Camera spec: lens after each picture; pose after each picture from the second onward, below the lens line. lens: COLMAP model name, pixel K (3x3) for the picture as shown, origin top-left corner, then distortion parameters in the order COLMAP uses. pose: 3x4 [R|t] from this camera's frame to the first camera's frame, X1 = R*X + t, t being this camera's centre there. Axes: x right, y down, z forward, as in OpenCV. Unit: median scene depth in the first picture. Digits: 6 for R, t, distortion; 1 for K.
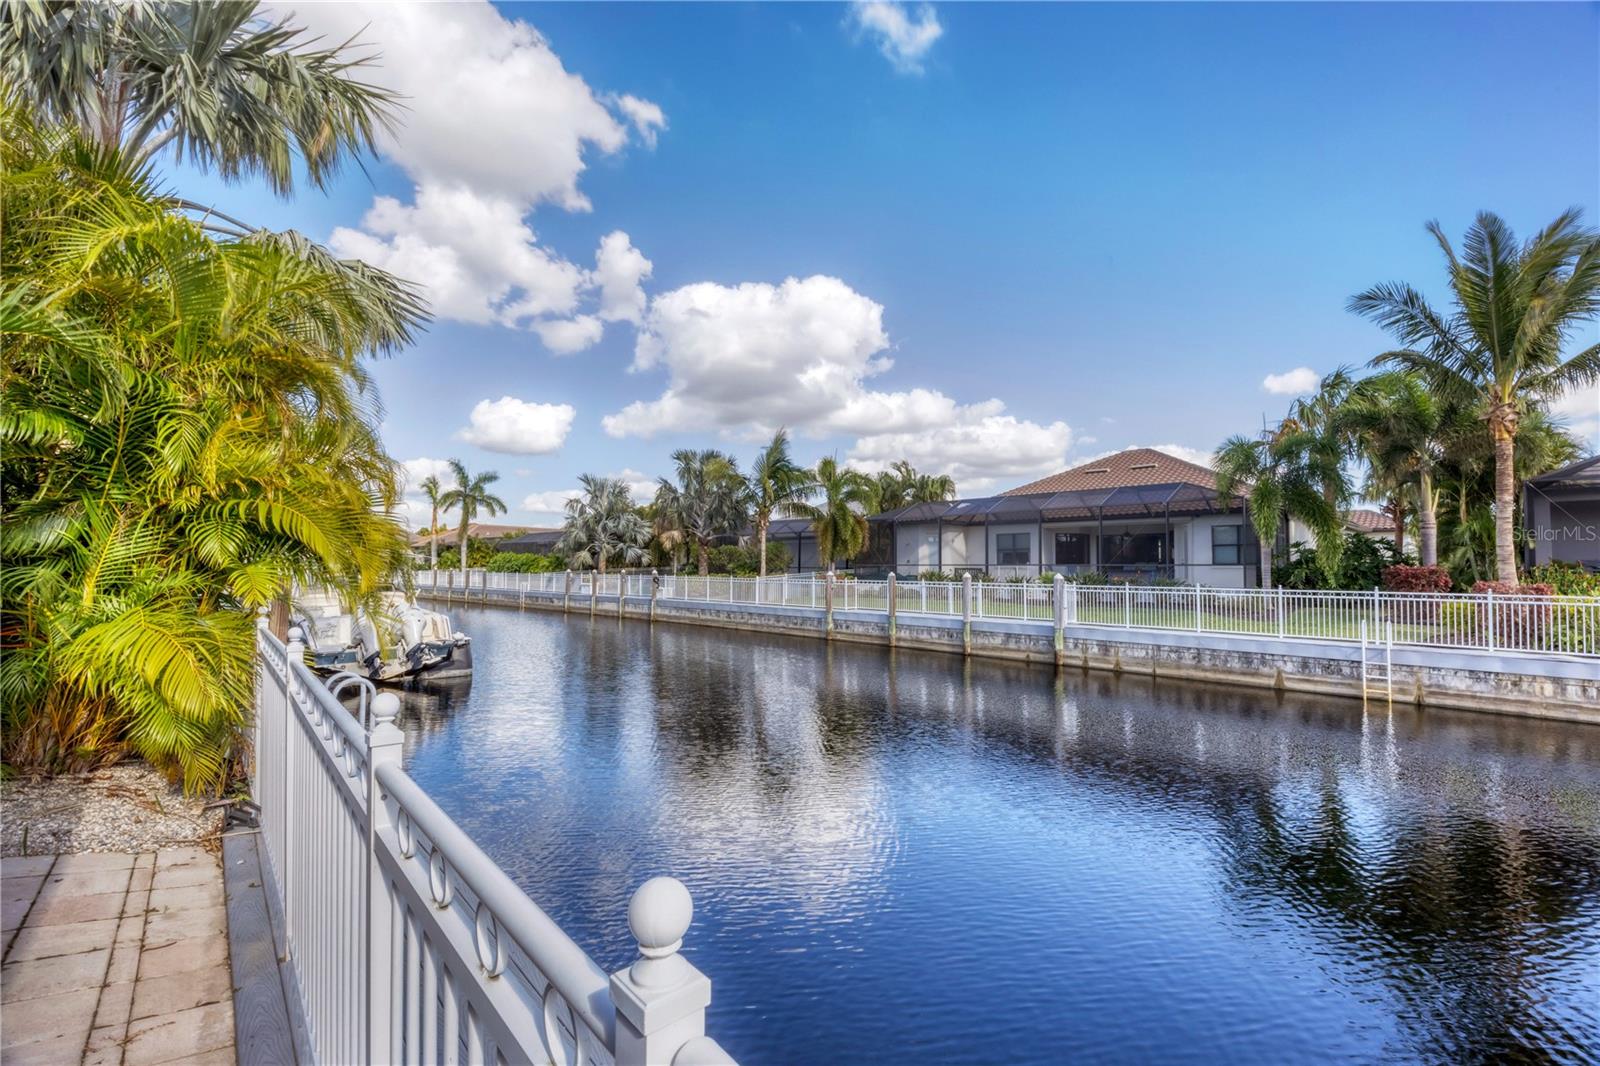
lens RADIAL K [[712.2, 0, 801.2], [0, 712.2, 526.5], [0, 0, 1]] dist [-0.001301, -0.000024]
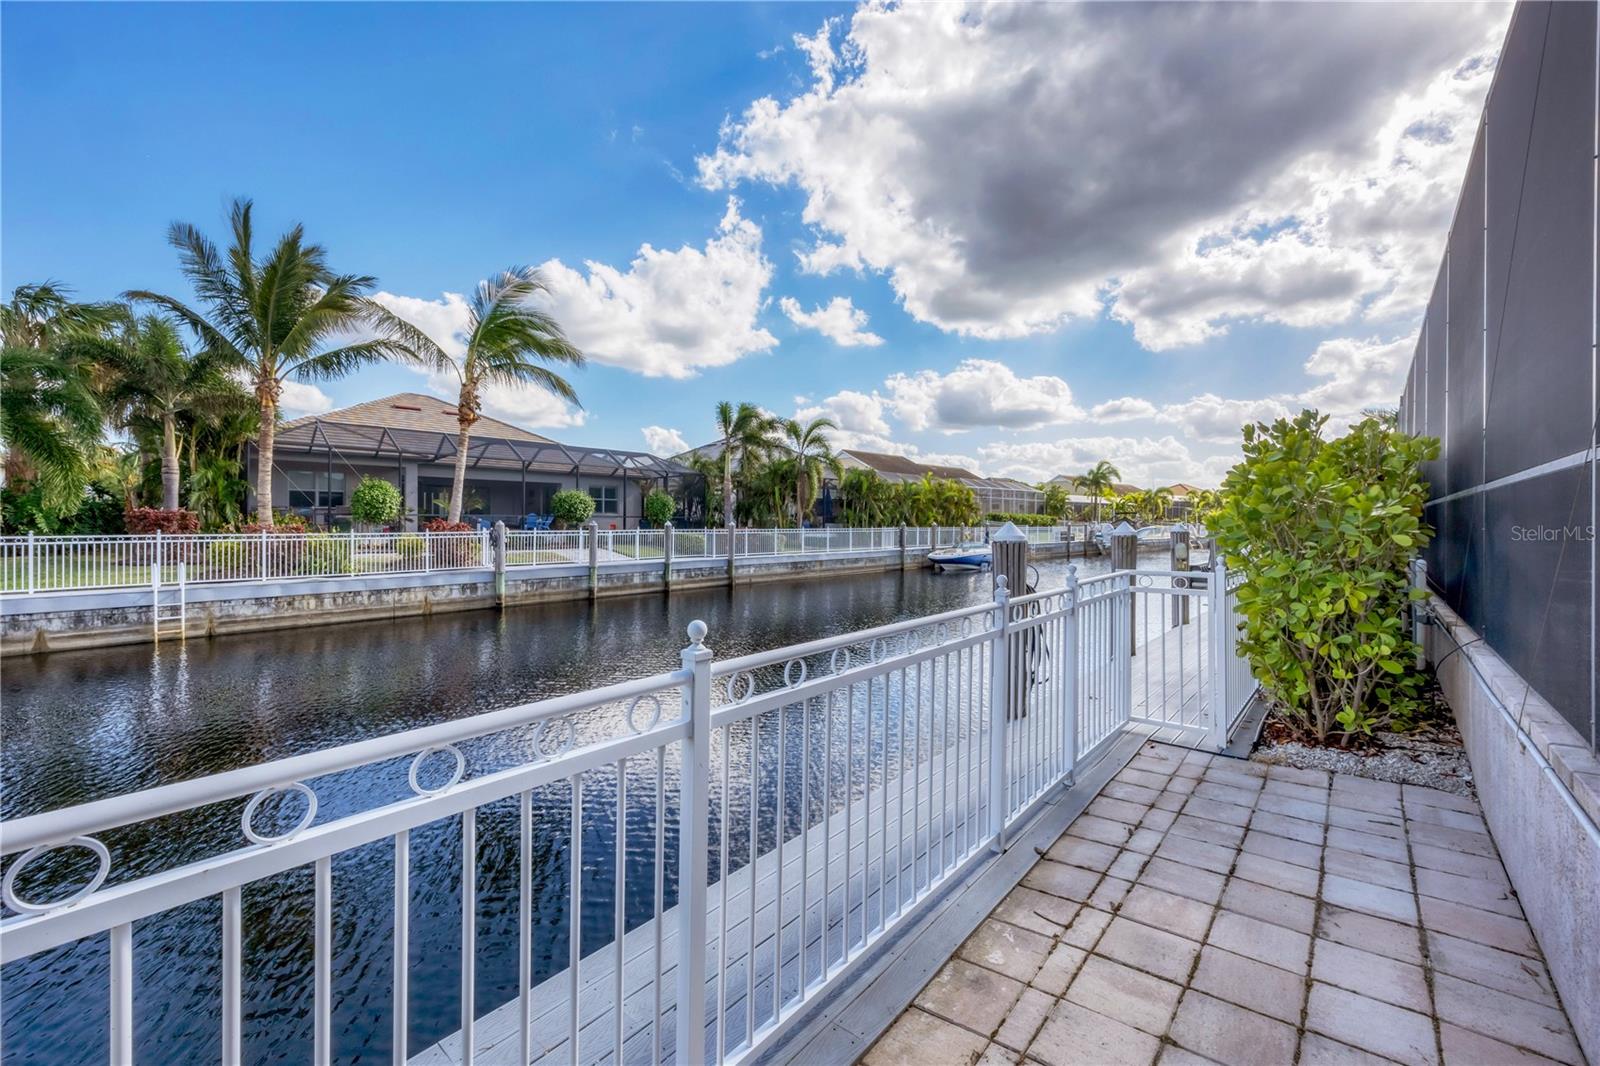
lens RADIAL K [[636.4, 0, 798.3], [0, 636.4, 536.0], [0, 0, 1]] dist [0.002588, -0.000058]
pose [[-0.142132, -0.032193, 0.989324, -0.222633], [-0.066036, 0.997553, 0.022973, 0.013525], [-0.987643, -0.062066, -0.143910, 0.249295]]
